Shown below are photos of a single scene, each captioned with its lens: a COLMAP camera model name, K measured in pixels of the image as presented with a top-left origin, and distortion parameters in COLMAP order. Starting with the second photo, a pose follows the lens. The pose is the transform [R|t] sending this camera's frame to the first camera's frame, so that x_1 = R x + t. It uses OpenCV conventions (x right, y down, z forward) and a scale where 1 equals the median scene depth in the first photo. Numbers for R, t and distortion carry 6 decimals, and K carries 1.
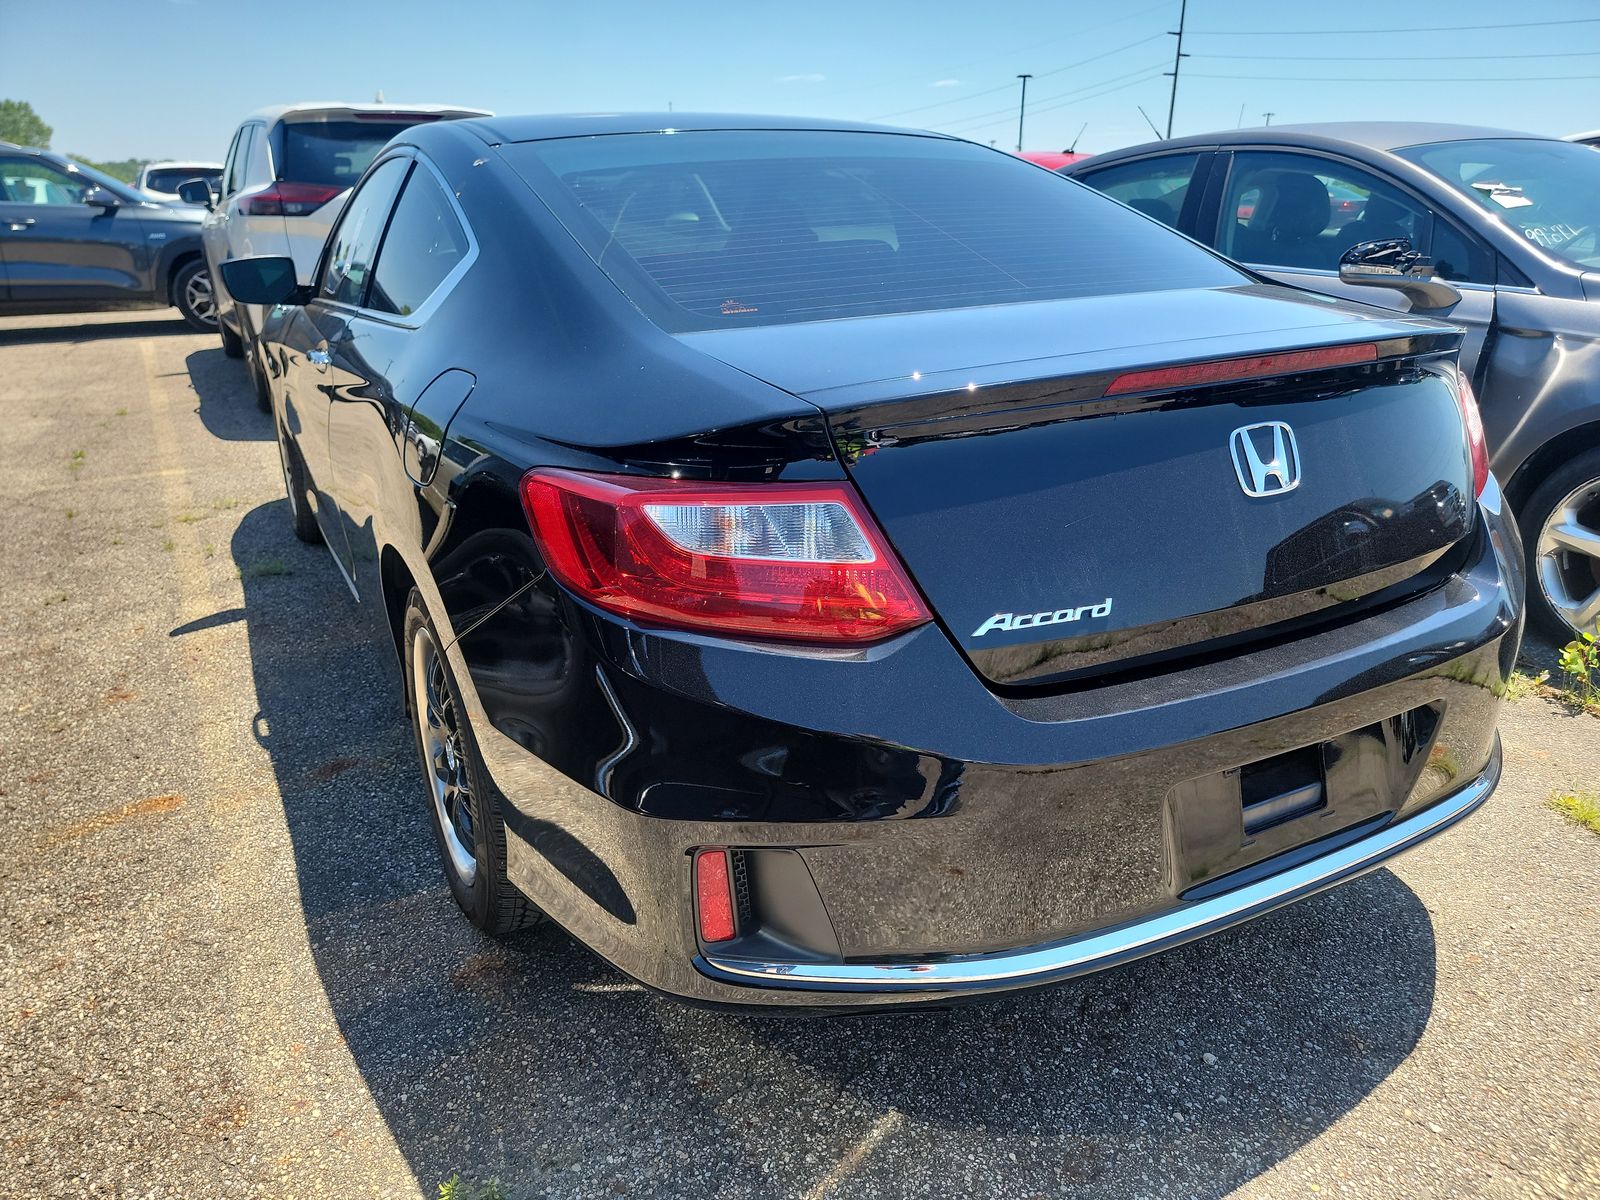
lens RADIAL K [[1120.2, 0, 800.3], [0, 1120.2, 609.3], [0, 0, 1]] dist [0.051881, -0.027126]
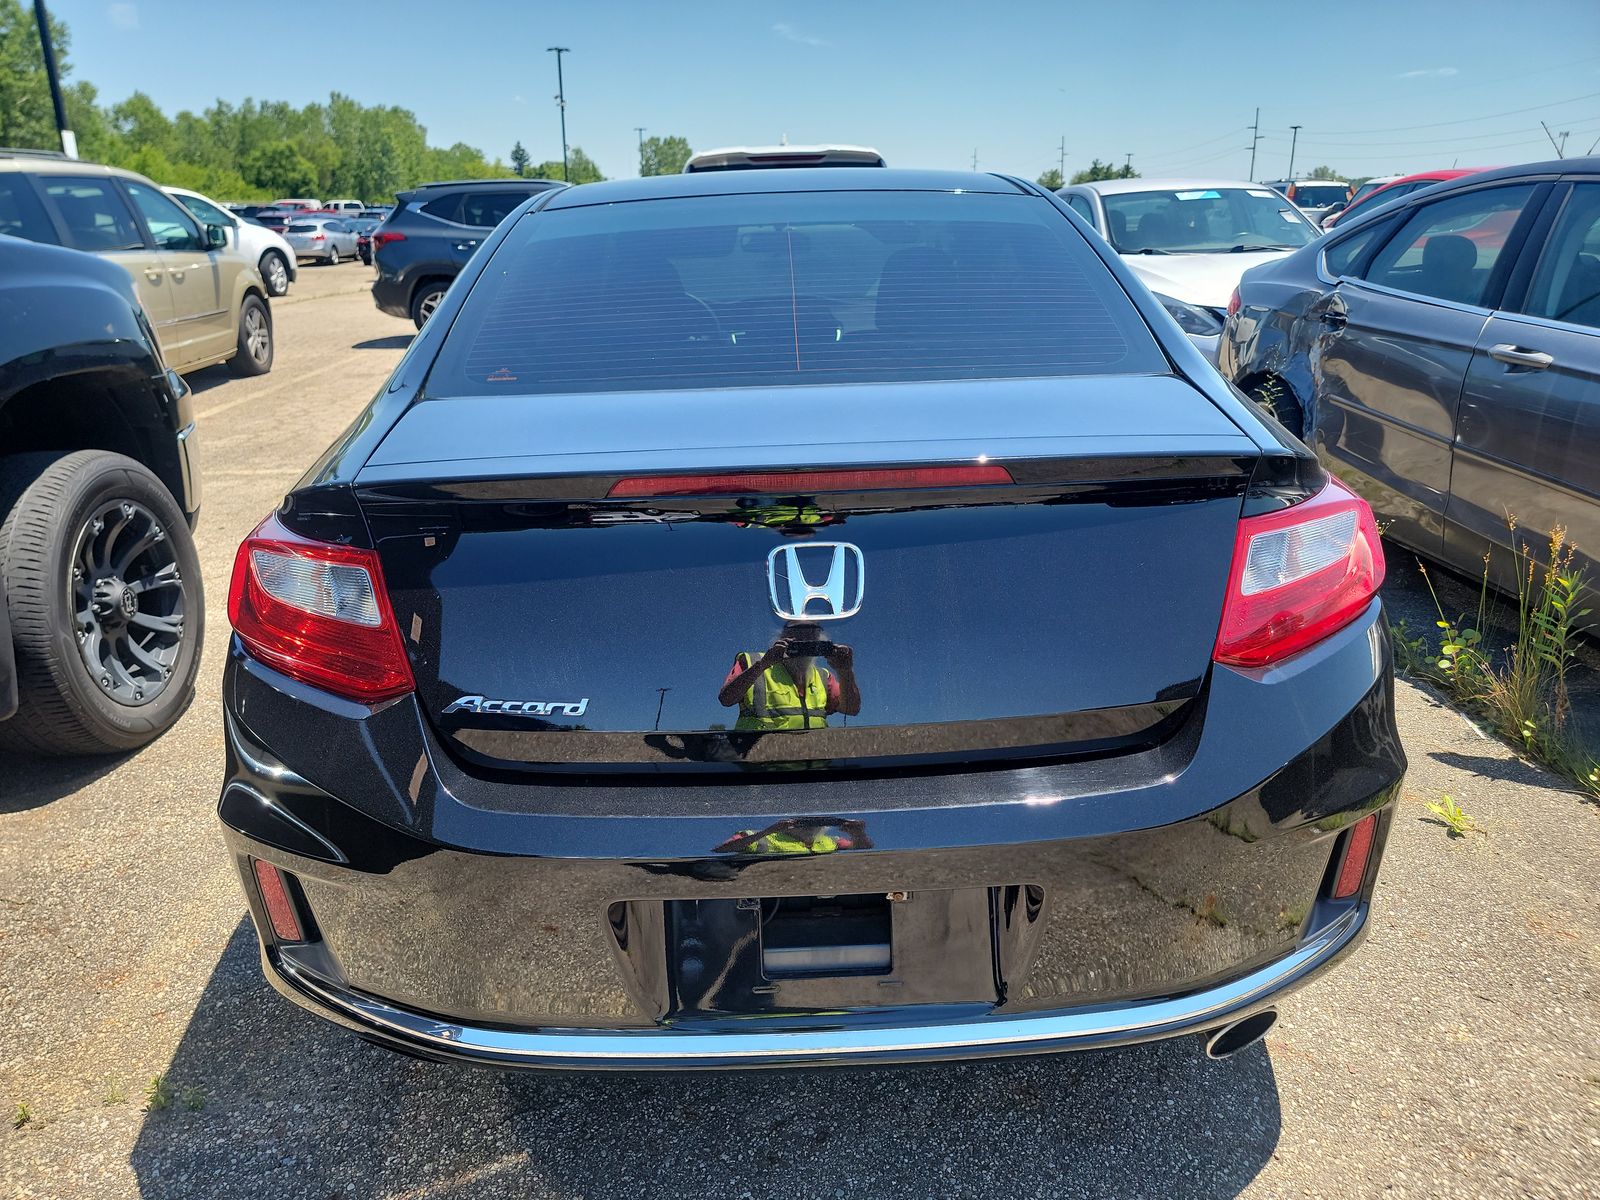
lens RADIAL K [[1104.8, 0, 760.1], [0, 1104.8, 600.4], [0, 0, 1]] dist [0.051981, -0.039403]
pose [[0.901382, 0.144136, -0.408332, 0.636342], [-0.152209, 0.988265, 0.012847, -0.104496], [0.405392, 0.050572, 0.912743, 0.131444]]
